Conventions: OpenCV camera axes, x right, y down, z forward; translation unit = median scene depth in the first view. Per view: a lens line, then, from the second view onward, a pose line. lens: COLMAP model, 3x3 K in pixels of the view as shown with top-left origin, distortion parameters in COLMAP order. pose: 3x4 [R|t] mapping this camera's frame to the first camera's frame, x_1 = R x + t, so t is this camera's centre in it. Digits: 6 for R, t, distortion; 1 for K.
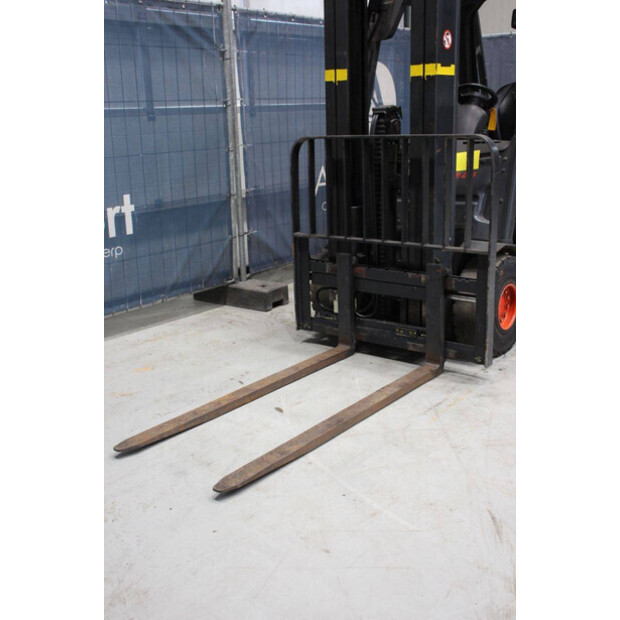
lens RADIAL K [[734.1, 0, 308.1], [0, 734.1, 314.4], [0, 0, 1]] dist [-0.018496, 0.000000]
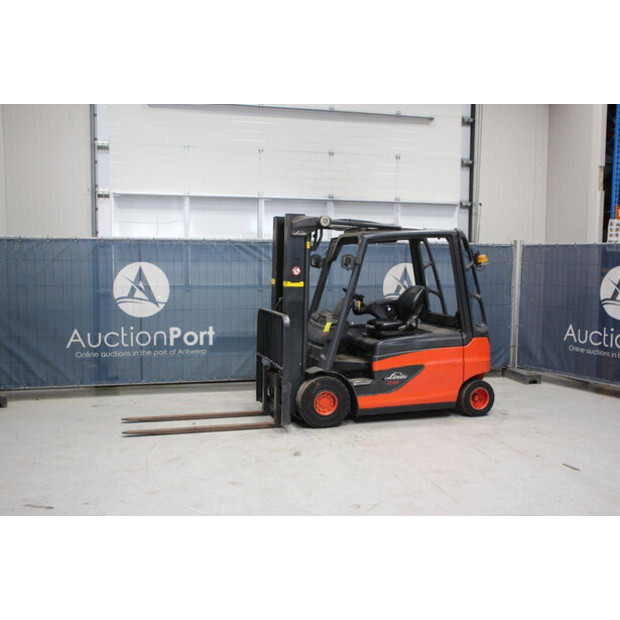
lens RADIAL K [[663.5, 0, 302.4], [0, 663.5, 315.0], [0, 0, 1]] dist [-0.046531, 0.000000]
pose [[0.819405, 0.090861, -0.565968, 1.193460], [-0.189945, 0.974613, -0.118537, -0.018570], [0.540829, 0.204632, 0.815861, -0.502609]]
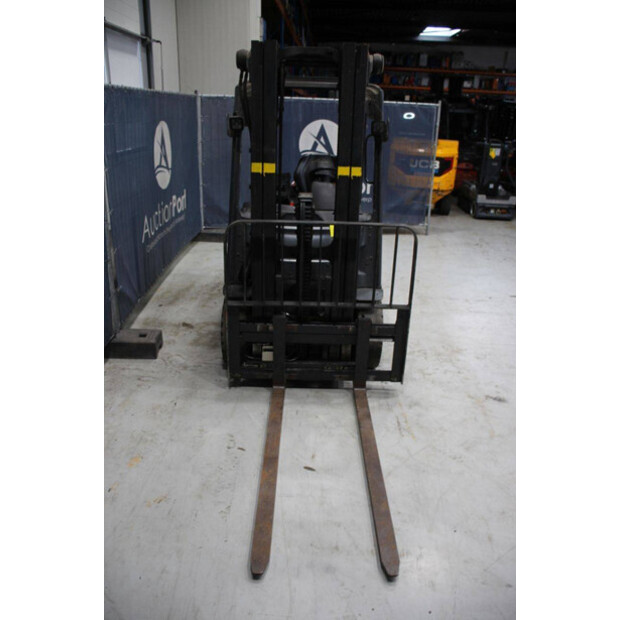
lens RADIAL K [[511.2, 0, 309.3], [0, 511.2, 312.6], [0, 0, 1]] dist [-0.167533, 0.134962]
pose [[0.774405, -0.181508, 0.606095, -0.423806], [0.111885, 0.982155, 0.151172, -0.211191], [-0.622718, -0.049255, 0.780894, 0.317256]]
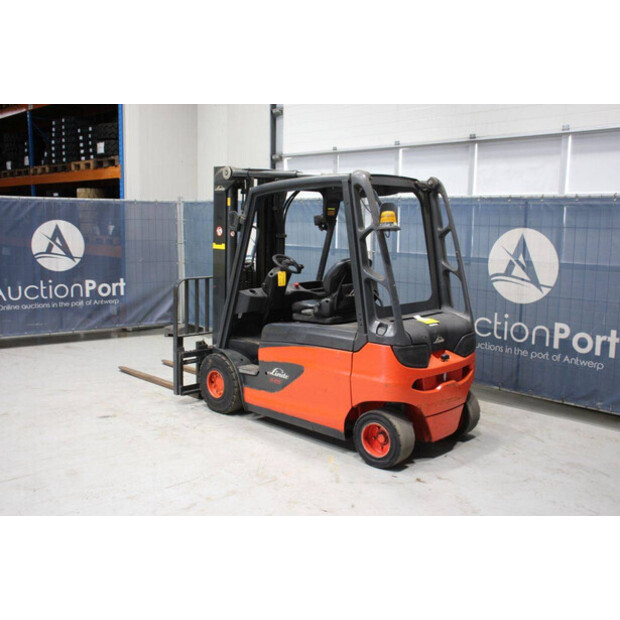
lens RADIAL K [[640.1, 0, 308.7], [0, 640.1, 311.6], [0, 0, 1]] dist [-0.072885, 0.000000]
pose [[-0.096496, 0.178661, -0.979167, 1.661983], [-0.279251, 0.939387, 0.198923, -0.519216], [0.955357, 0.292629, -0.040756, 1.220905]]
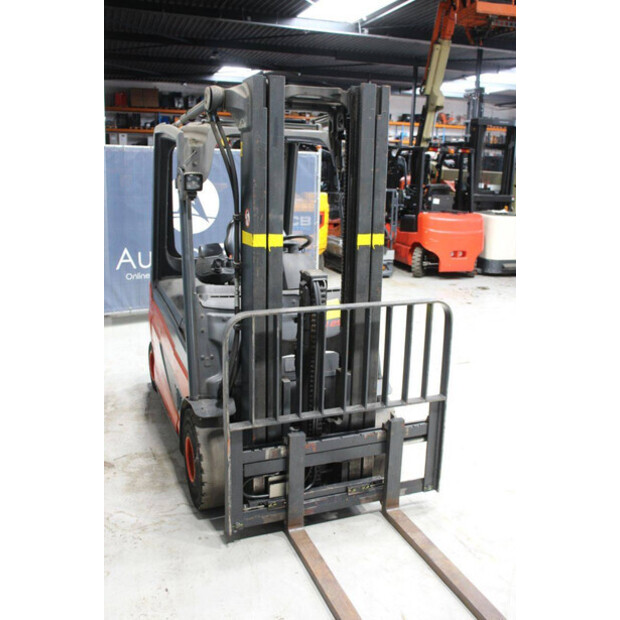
lens RADIAL K [[603.9, 0, 313.2], [0, 603.9, 310.9], [0, 0, 1]] dist [-0.074666, 0.000000]
pose [[0.486654, -0.155846, 0.859581, -0.557664], [0.189356, 0.979384, 0.070363, -0.280810], [-0.852826, 0.128525, 0.506131, 0.593647]]
